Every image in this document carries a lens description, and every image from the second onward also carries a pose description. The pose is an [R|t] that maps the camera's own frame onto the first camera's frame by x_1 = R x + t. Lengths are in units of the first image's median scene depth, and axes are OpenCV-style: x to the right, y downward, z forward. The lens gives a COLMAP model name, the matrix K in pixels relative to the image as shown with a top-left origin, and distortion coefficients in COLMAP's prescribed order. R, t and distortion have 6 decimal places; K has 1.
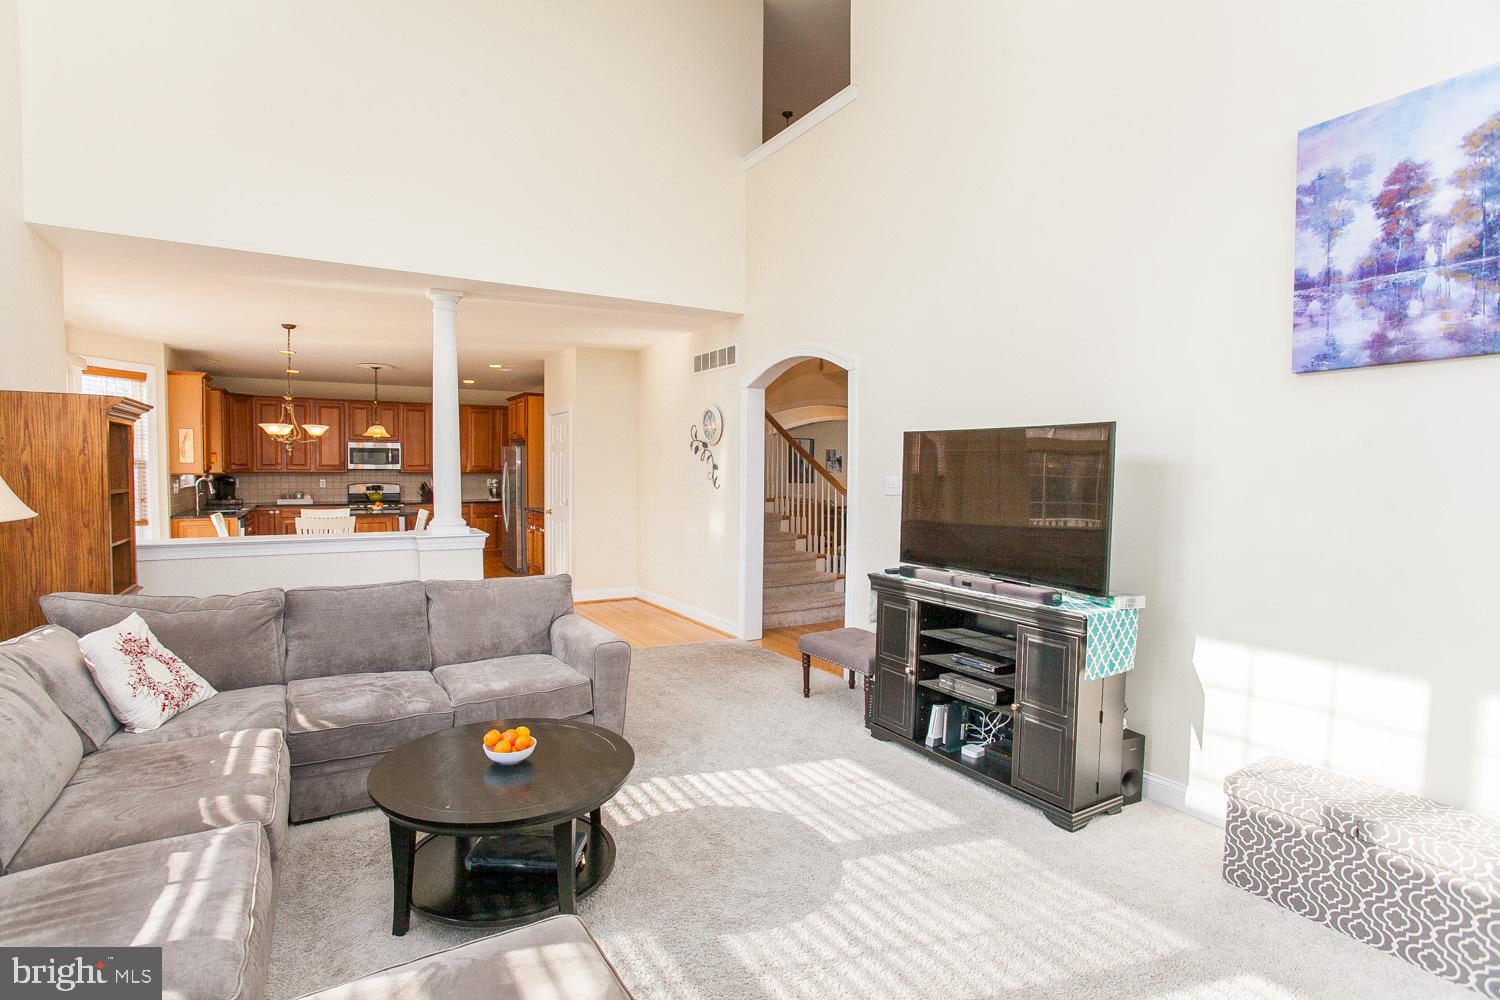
lens RADIAL K [[730.6, 0, 747.0], [0, 730.6, 497.5], [0, 0, 1]] dist [-0.034670, -0.000324]
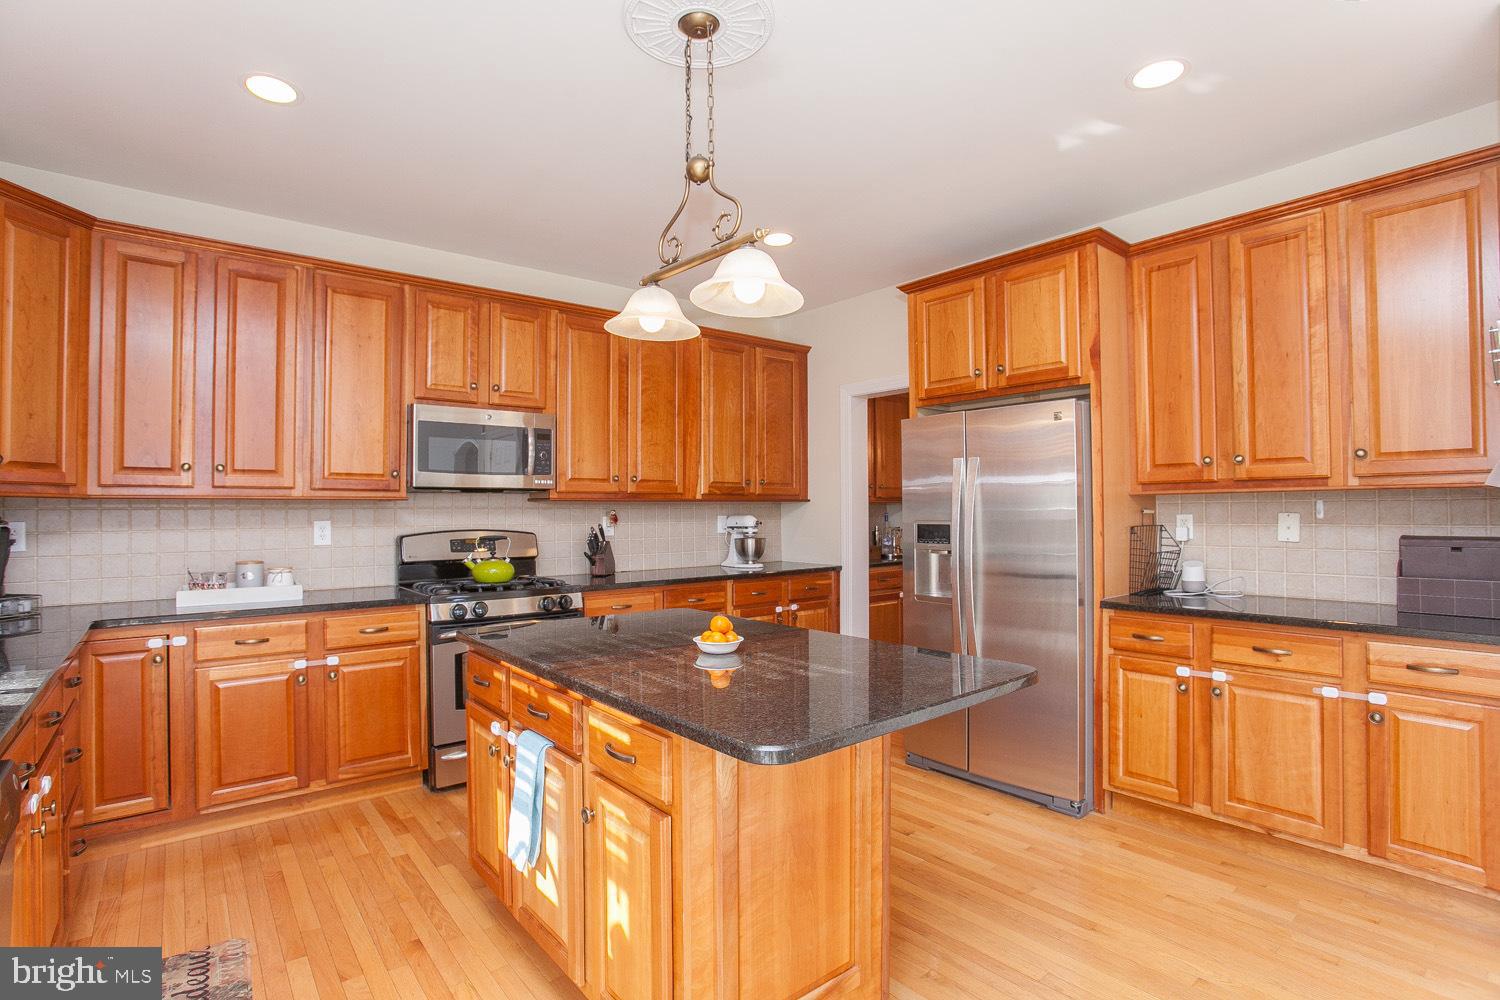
lens RADIAL K [[730.6, 0, 749.9], [0, 730.6, 503.4], [0, 0, 1]] dist [-0.034670, -0.000324]
pose [[0.992329, -0.010563, 0.123170, -0.442889], [0.016654, 0.998683, -0.048526, -0.014005], [-0.122496, 0.050206, 0.991198, 0.661926]]
